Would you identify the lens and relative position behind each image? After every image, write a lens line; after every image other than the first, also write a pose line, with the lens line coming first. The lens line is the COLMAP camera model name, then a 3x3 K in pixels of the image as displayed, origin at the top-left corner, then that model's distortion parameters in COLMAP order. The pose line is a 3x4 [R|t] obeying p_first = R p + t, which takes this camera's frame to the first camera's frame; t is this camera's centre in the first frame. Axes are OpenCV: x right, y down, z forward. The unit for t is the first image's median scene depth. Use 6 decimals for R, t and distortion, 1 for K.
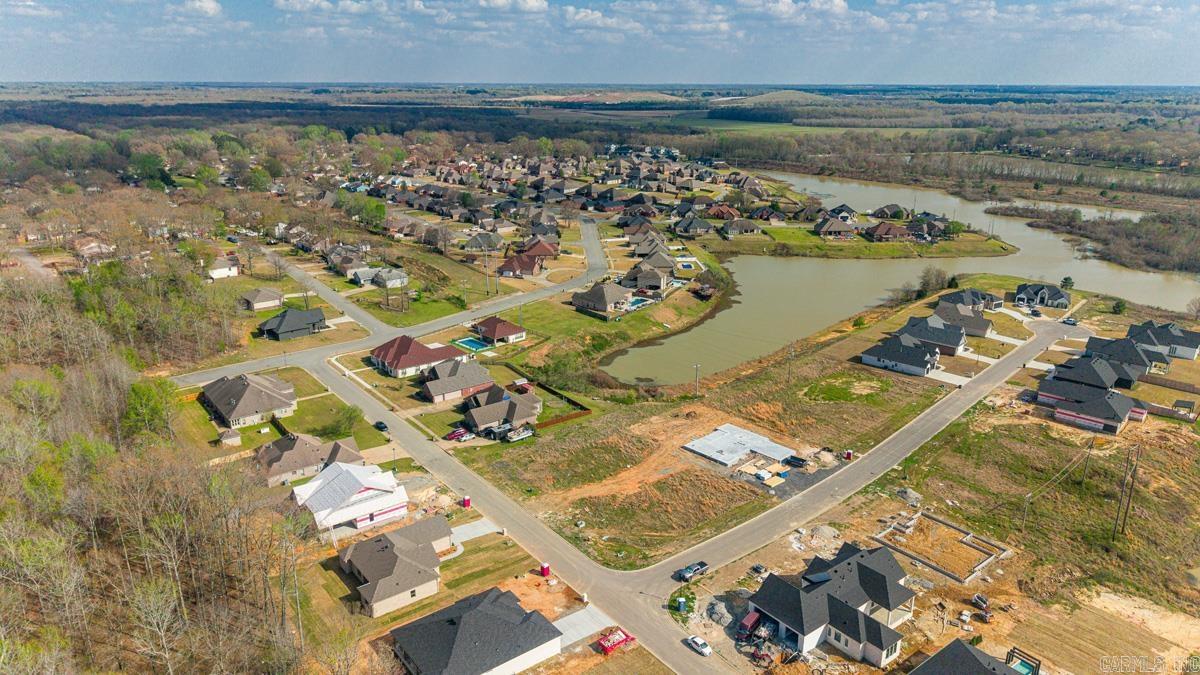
lens RADIAL K [[798.8, 0, 600.0], [0, 798.8, 337.5], [0, 0, 1]] dist [0.030403, -0.031625]
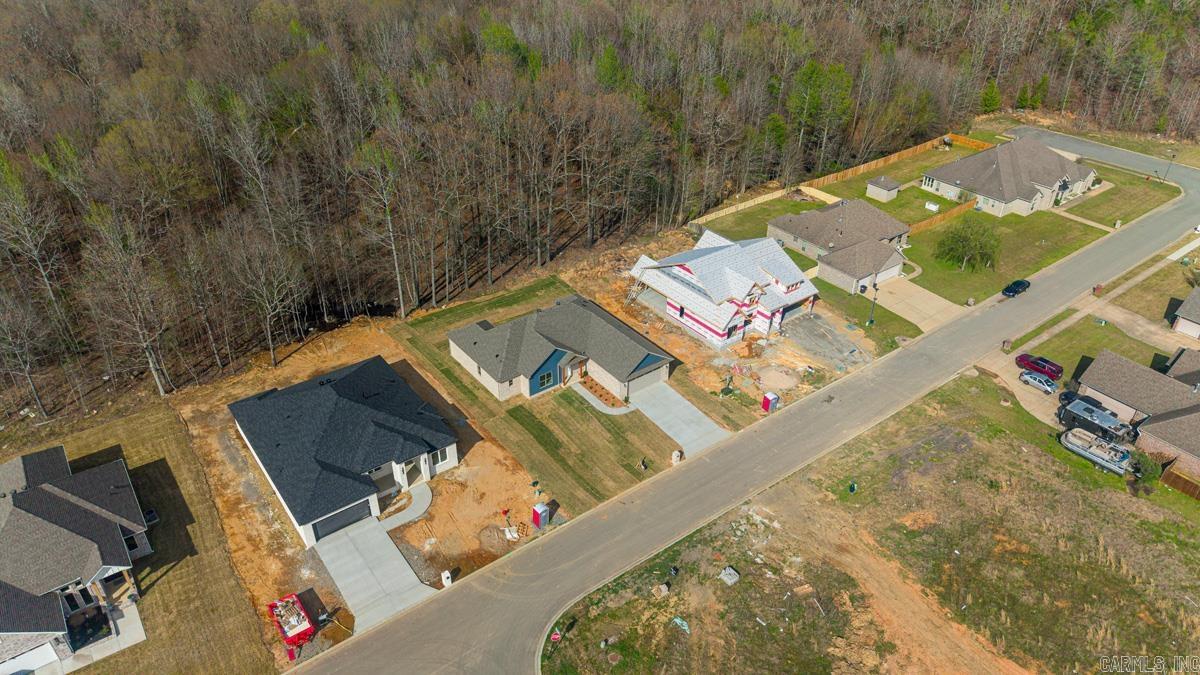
lens RADIAL K [[797.4, 0, 600.0], [0, 797.4, 337.5], [0, 0, 1]] dist [0.060276, -0.093265]
pose [[-0.015095, 0.536787, -0.843583, 0.165547], [-0.308729, 0.799953, 0.514549, -0.044627], [0.951030, 0.268206, 0.153647, 0.495556]]
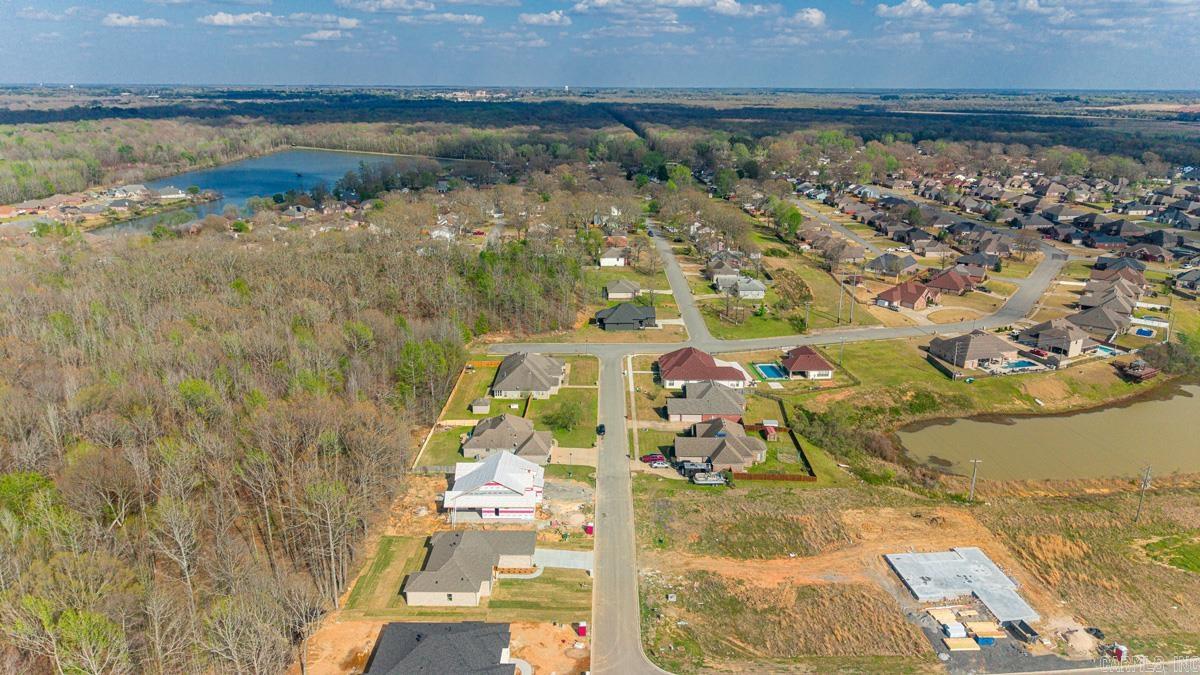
lens RADIAL K [[797.4, 0, 600.0], [0, 797.4, 337.5], [0, 0, 1]] dist [0.060276, -0.093265]
pose [[0.785317, 0.185119, -0.590769, 0.222608], [-0.189392, 0.980336, 0.055429, -0.043831], [0.589413, 0.068358, 0.804934, 0.144160]]
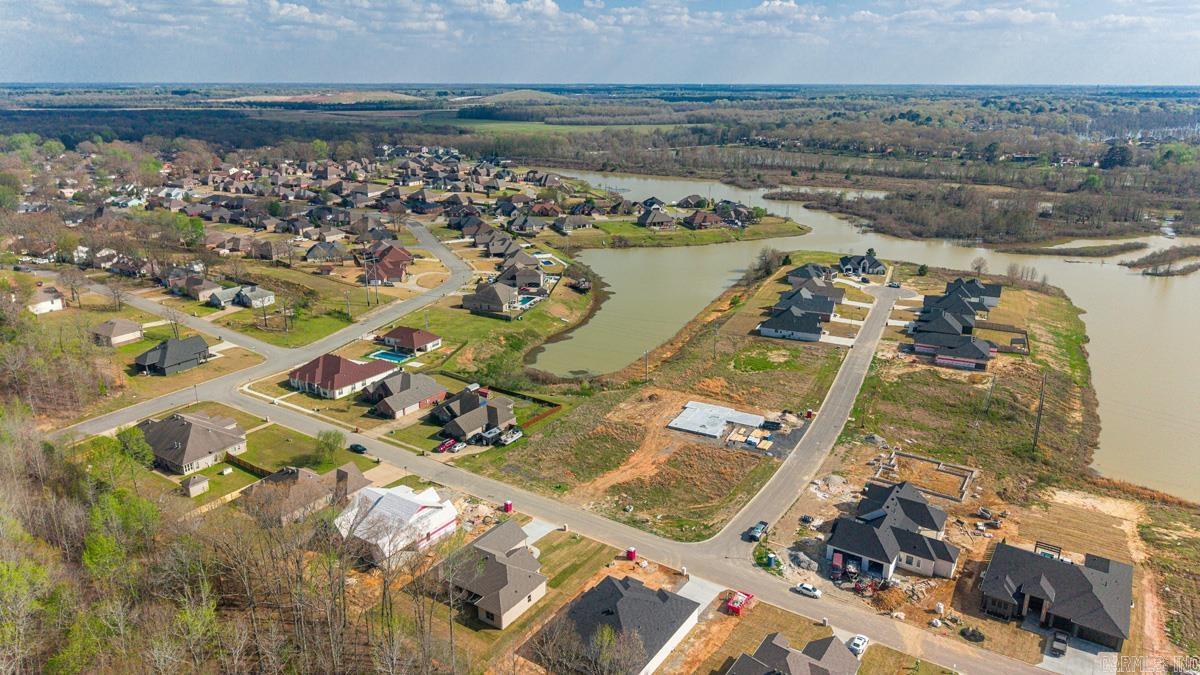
lens RADIAL K [[797.4, 0, 600.0], [0, 797.4, 337.5], [0, 0, 1]] dist [0.060276, -0.093265]
pose [[0.947661, -0.098735, 0.303627, -0.210727], [0.098566, 0.995003, 0.015922, -0.004934], [-0.303682, 0.014838, 0.952658, 0.010986]]
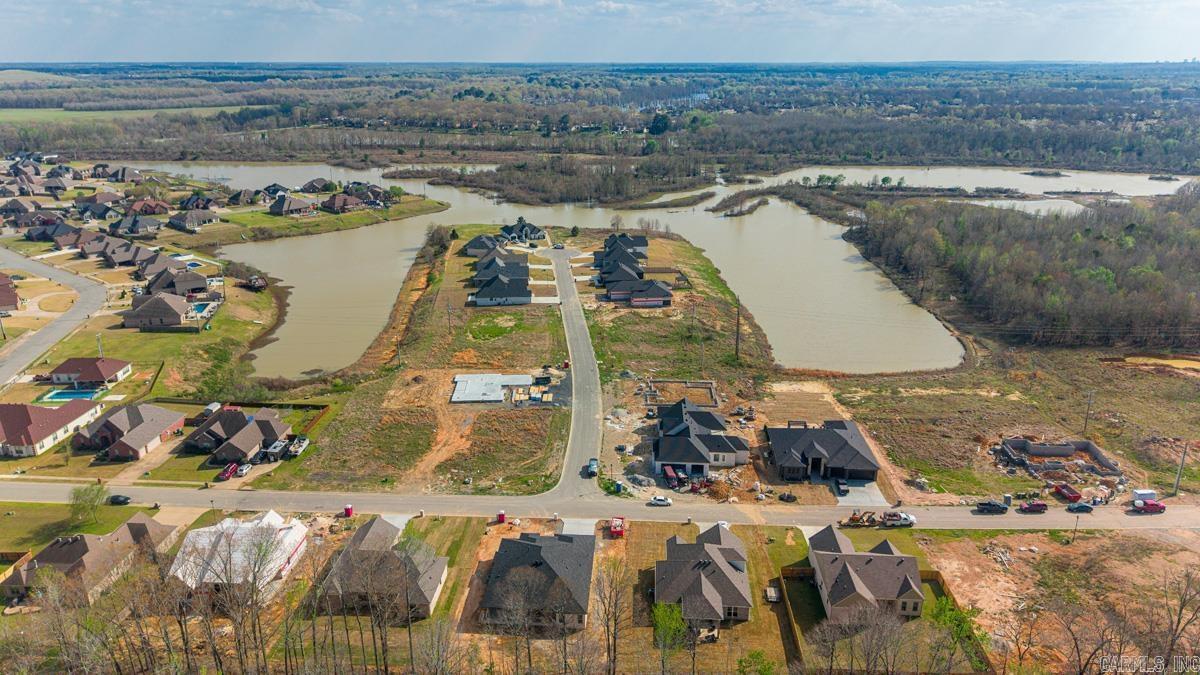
lens RADIAL K [[797.4, 0, 600.0], [0, 797.4, 337.5], [0, 0, 1]] dist [0.060276, -0.093265]
pose [[0.656504, -0.249369, 0.711911, -0.369372], [0.231149, 0.964878, 0.124820, -0.025539], [-0.718034, 0.082613, 0.691088, 0.073731]]
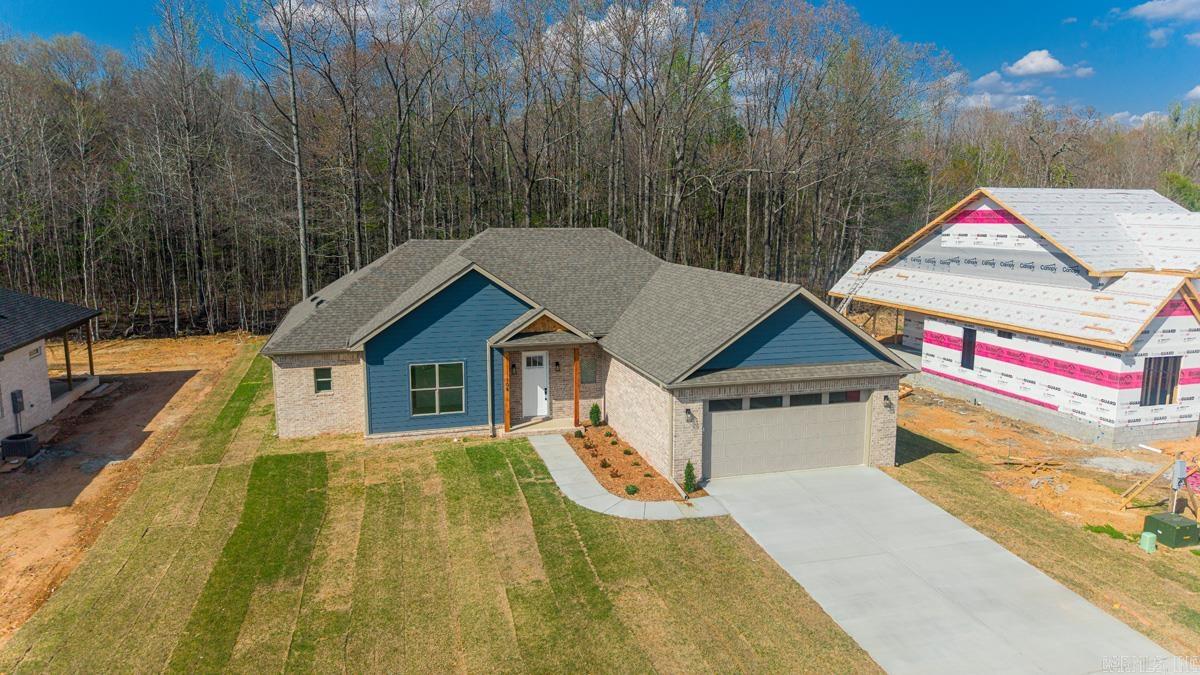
lens RADIAL K [[797.4, 0, 600.0], [0, 797.4, 337.5], [0, 0, 1]] dist [0.060276, -0.093265]
pose [[-0.378053, 0.140523, -0.915057, -0.027572], [-0.277512, 0.925759, 0.256820, 0.113674], [0.883212, 0.351031, -0.310989, 0.576588]]
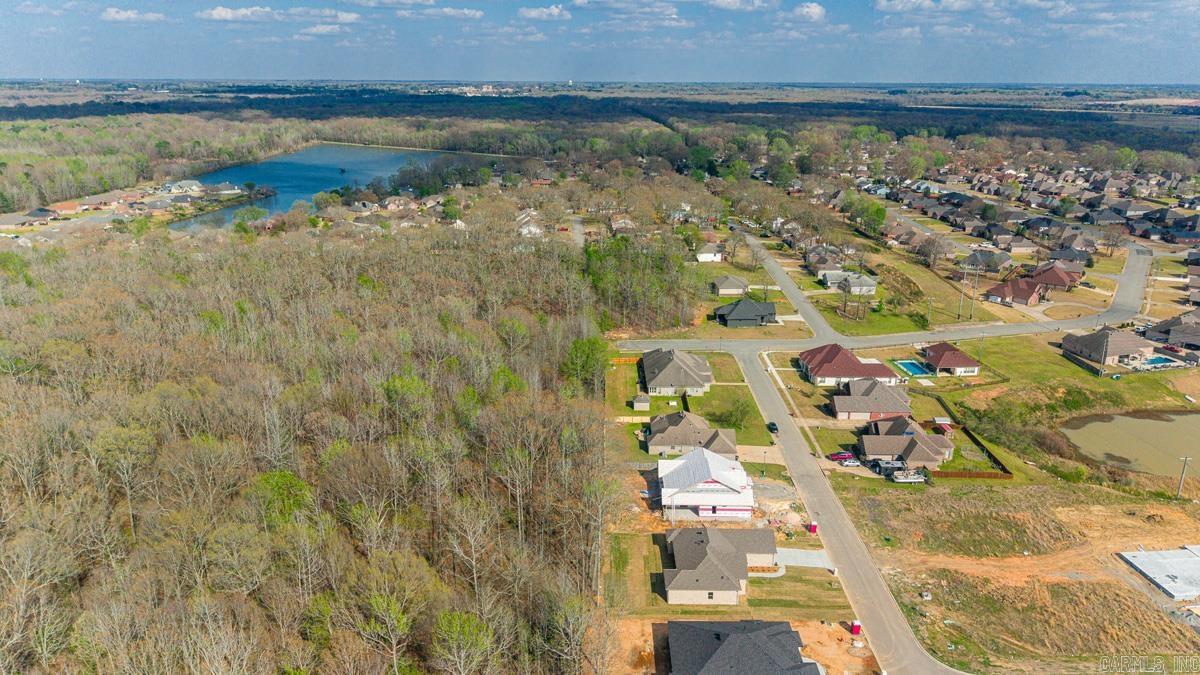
lens RADIAL K [[798.8, 0, 600.0], [0, 798.8, 337.5], [0, 0, 1]] dist [0.030403, -0.031625]
pose [[0.785758, 0.188463, -0.589124, 0.093218], [-0.188836, 0.980071, 0.061665, -0.015017], [0.589004, 0.062794, 0.805687, 0.049379]]
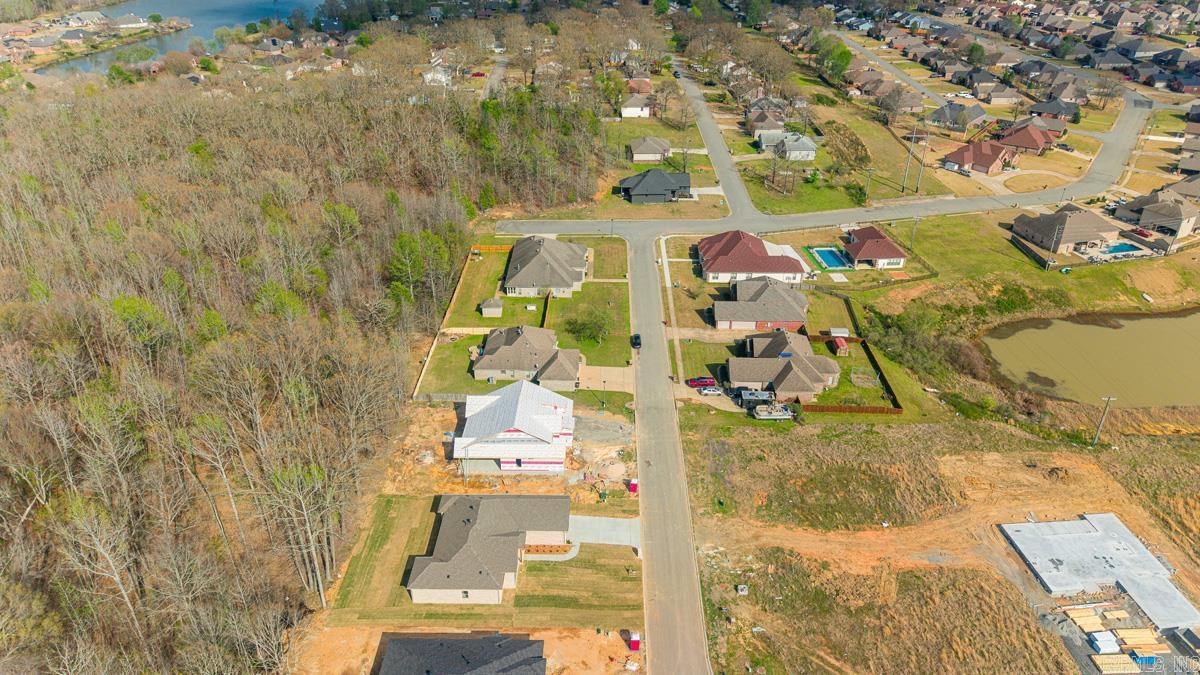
lens RADIAL K [[798.8, 0, 600.0], [0, 798.8, 337.5], [0, 0, 1]] dist [0.030403, -0.031625]
pose [[0.782936, 0.303114, -0.543262, 0.112948], [-0.190781, 0.948178, 0.254089, -0.074109], [0.592127, -0.095291, 0.800191, 0.236414]]
